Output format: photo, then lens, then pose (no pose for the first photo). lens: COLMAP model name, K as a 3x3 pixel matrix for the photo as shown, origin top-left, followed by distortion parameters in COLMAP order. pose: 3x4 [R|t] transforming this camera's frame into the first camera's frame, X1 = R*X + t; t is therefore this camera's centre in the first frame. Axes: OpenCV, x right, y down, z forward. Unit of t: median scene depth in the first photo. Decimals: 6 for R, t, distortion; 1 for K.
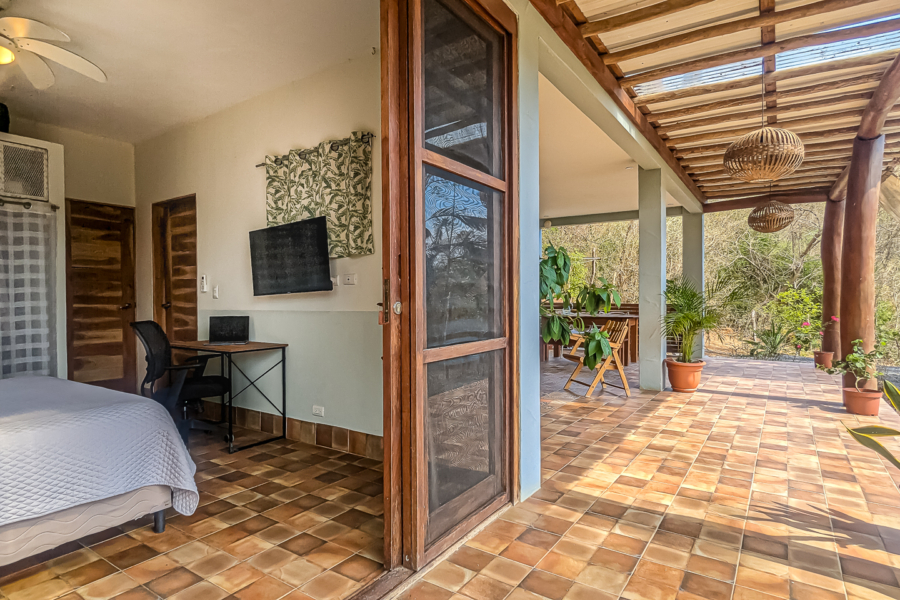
lens RADIAL K [[510.8, 0, 451.1], [0, 510.8, 302.8], [0, 0, 1]] dist [-0.009876, -0.003268]
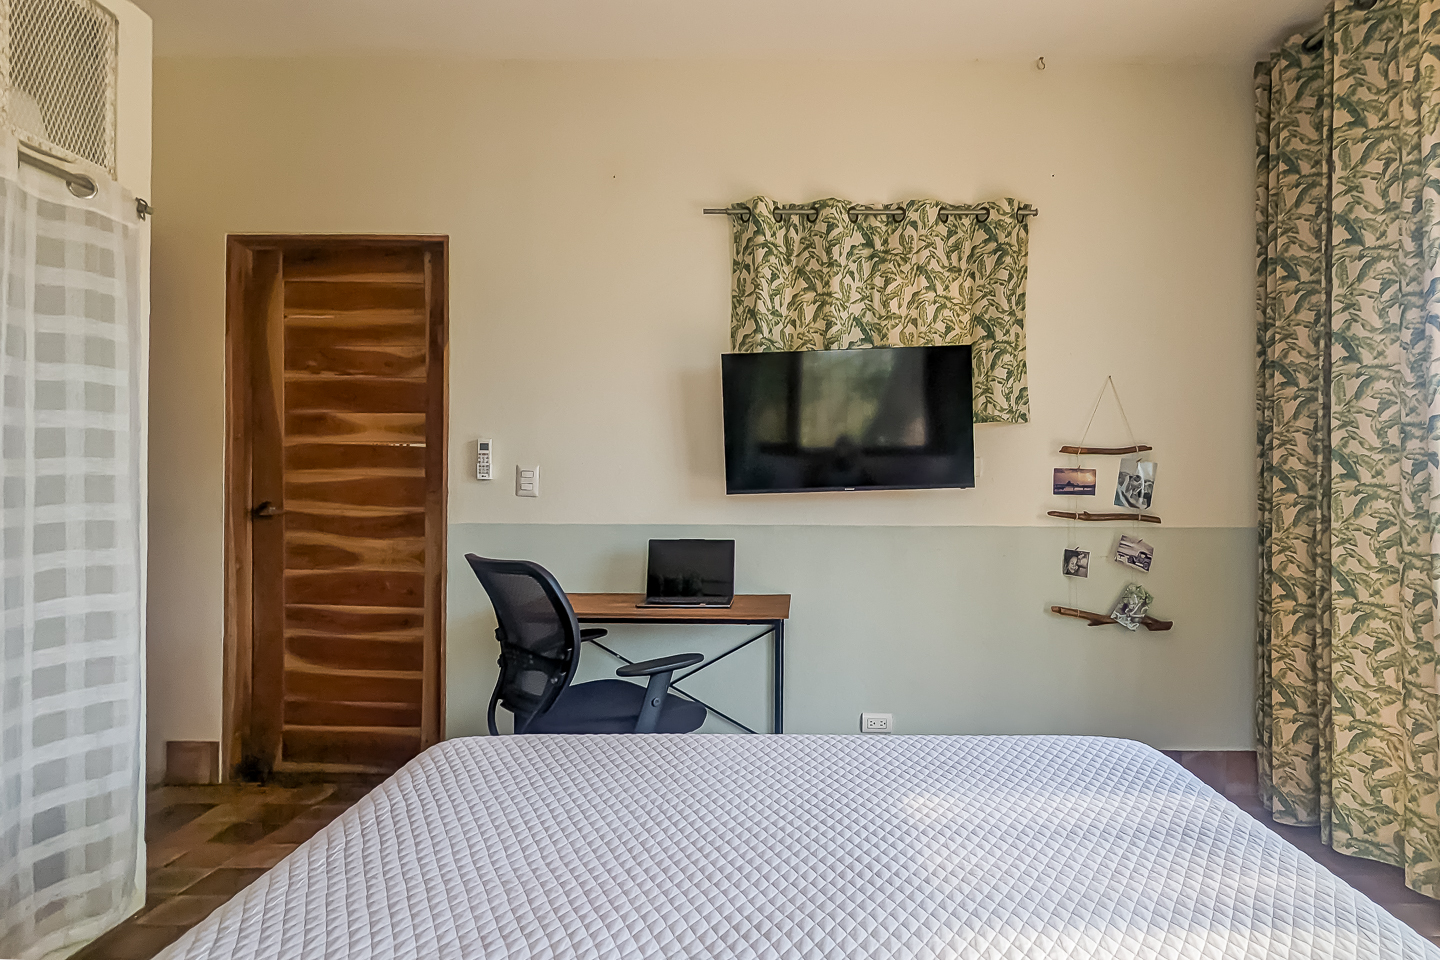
lens RADIAL K [[817.3, 0, 721.9], [0, 817.3, 478.8], [0, 0, 1]] dist [-0.009876, -0.003268]
pose [[0.819378, 0.017350, 0.572990, -0.849073], [-0.008887, 0.999806, -0.017564, -0.015448], [-0.573184, 0.009300, 0.819374, 0.420408]]
